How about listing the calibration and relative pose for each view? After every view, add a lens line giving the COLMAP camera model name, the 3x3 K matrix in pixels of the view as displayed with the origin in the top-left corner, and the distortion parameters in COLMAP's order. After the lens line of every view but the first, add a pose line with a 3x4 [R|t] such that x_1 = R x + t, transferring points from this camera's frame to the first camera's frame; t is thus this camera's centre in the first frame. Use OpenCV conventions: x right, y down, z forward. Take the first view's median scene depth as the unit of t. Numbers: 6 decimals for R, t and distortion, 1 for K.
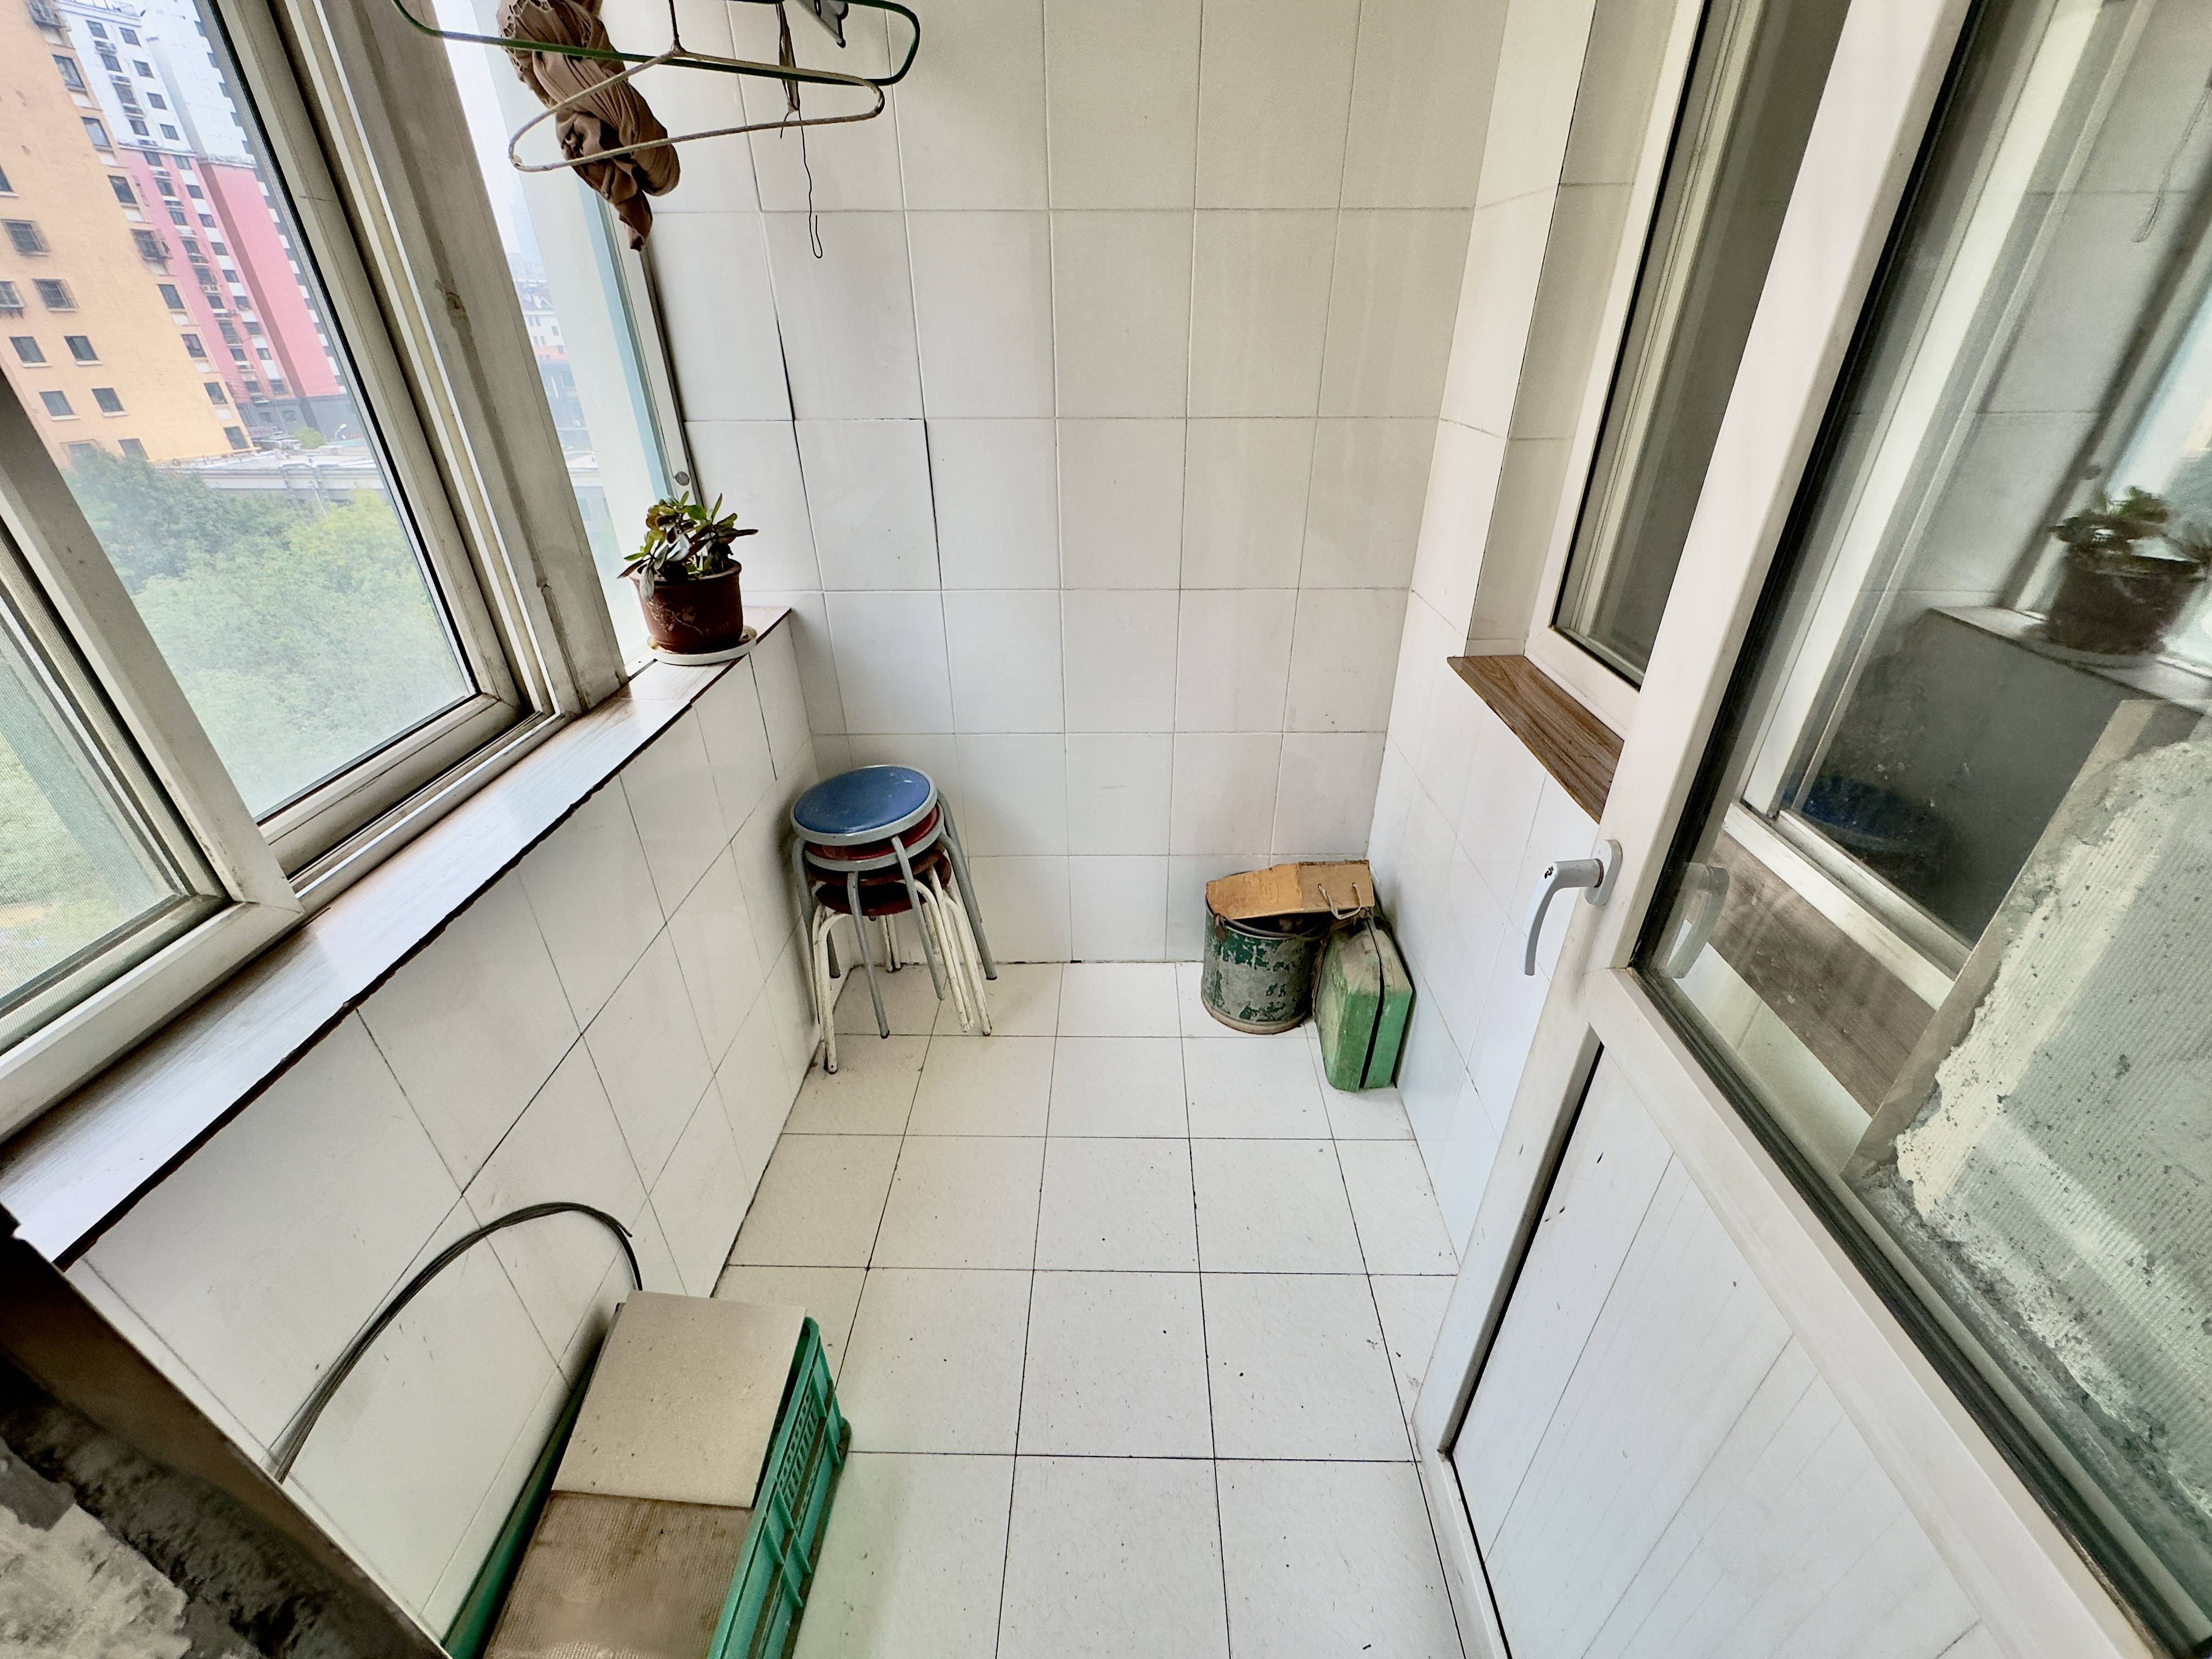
lens RADIAL K [[878.3, 0, 1106.0], [0, 878.3, 829.5], [0, 0, 1]] dist [-0.001763, 0.000067]
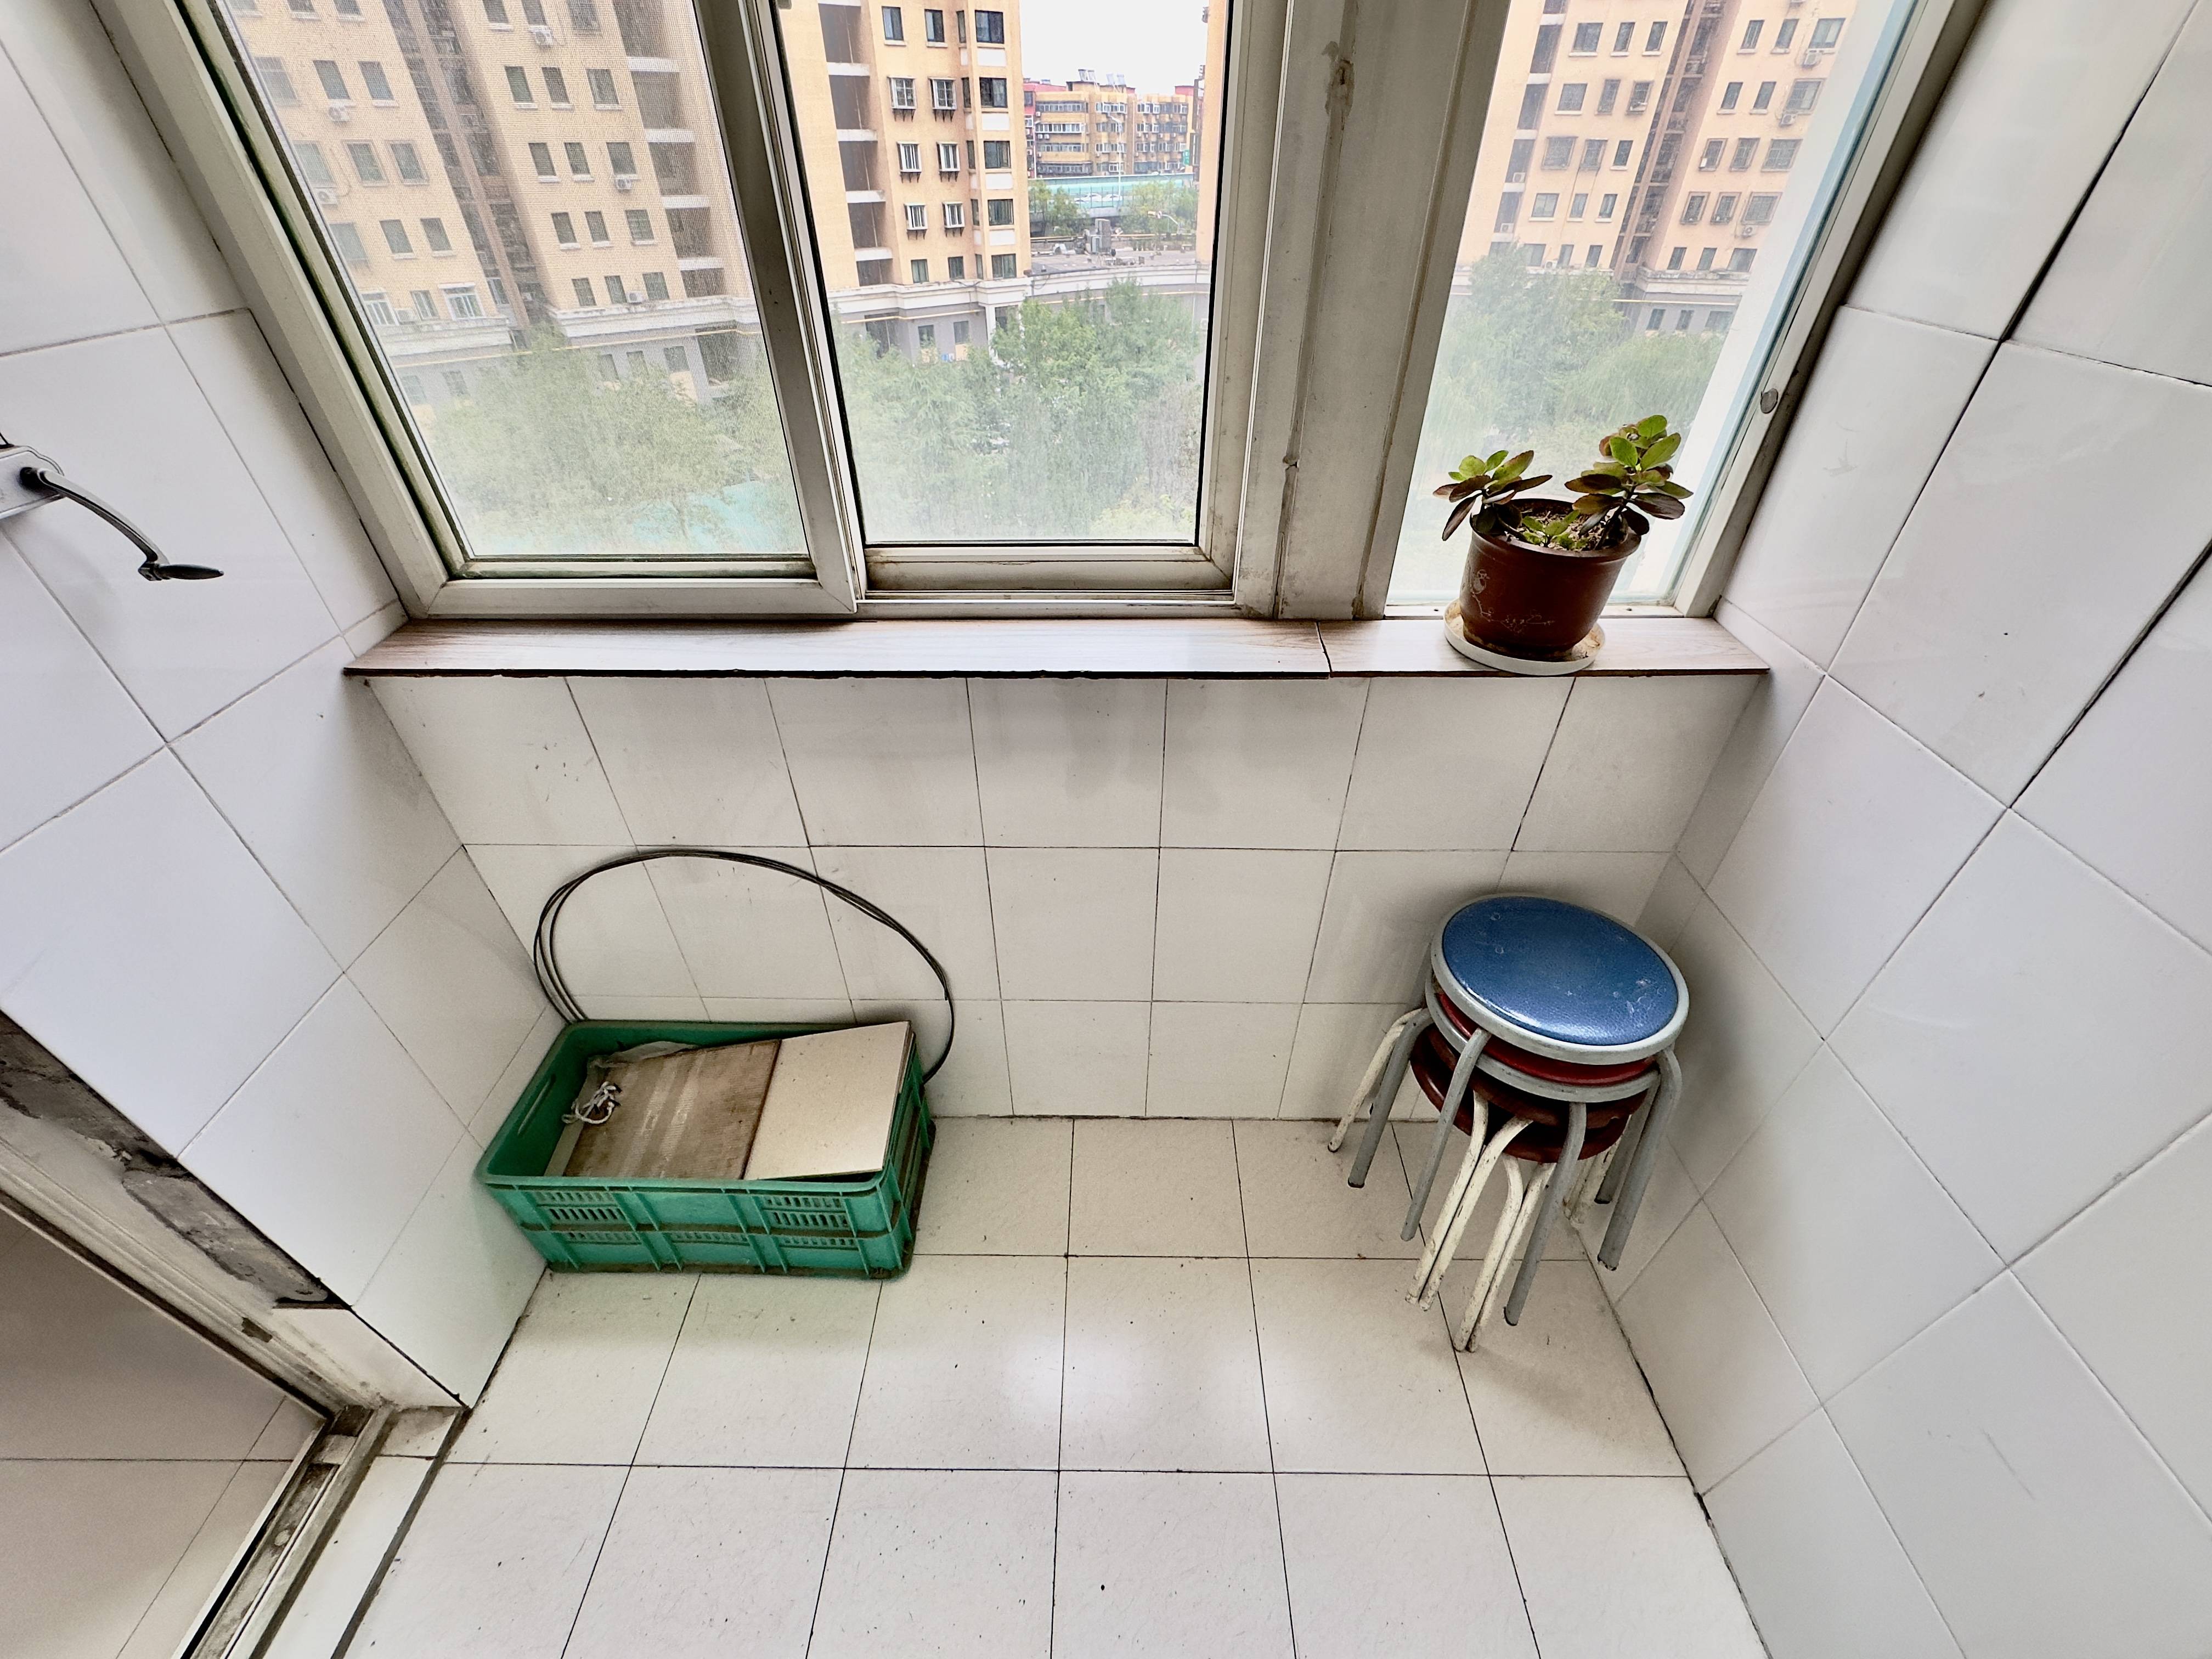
lens RADIAL K [[878.3, 0, 1106.0], [0, 878.3, 829.5], [0, 0, 1]] dist [-0.001763, 0.000067]
pose [[0.014986, 0.628389, -0.777755, 0.203608], [-0.503079, 0.676956, 0.537255, -0.386304], [0.864111, 0.383221, 0.326274, 0.687635]]
